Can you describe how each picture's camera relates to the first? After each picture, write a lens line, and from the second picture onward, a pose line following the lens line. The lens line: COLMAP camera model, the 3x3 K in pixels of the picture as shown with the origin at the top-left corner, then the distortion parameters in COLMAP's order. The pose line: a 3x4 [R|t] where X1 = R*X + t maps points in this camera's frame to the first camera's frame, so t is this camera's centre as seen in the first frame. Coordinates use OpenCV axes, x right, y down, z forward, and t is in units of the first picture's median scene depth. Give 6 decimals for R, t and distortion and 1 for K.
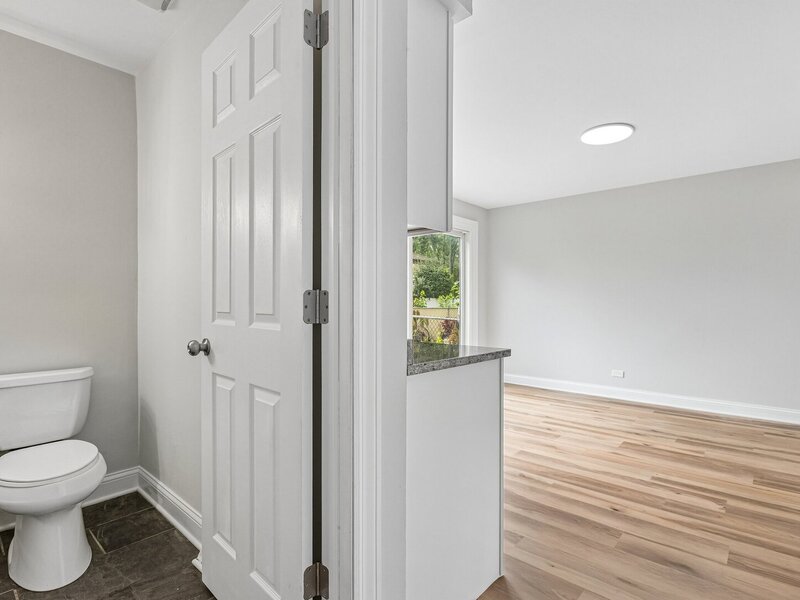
lens RADIAL K [[416.3, 0, 399.5], [0, 416.3, 297.9], [0, 0, 1]] dist [-0.003075, -0.000299]
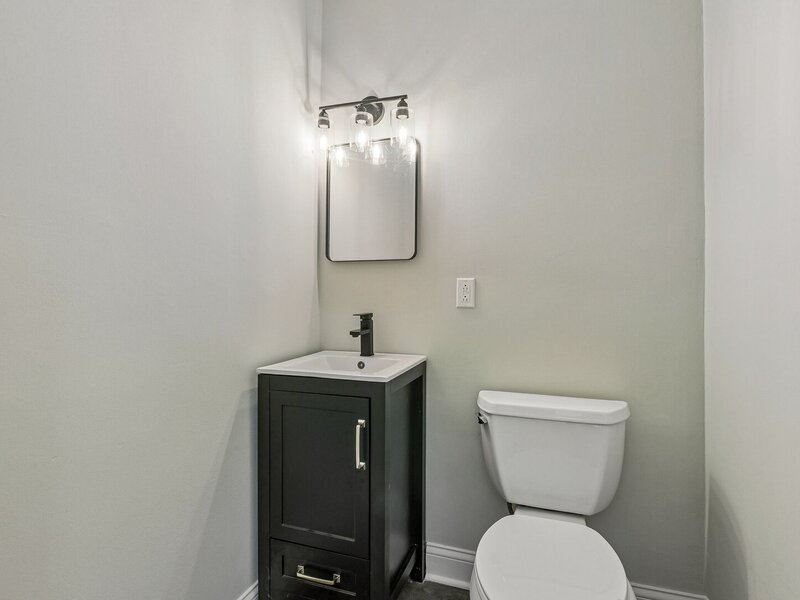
lens RADIAL K [[416.3, 0, 399.5], [0, 416.3, 297.9], [0, 0, 1]] dist [-0.003075, -0.000299]
pose [[0.387986, 0.013141, -0.921572, -0.312772], [0.000860, 0.999893, 0.014620, 0.001965], [0.921665, -0.006465, 0.387933, 0.461692]]
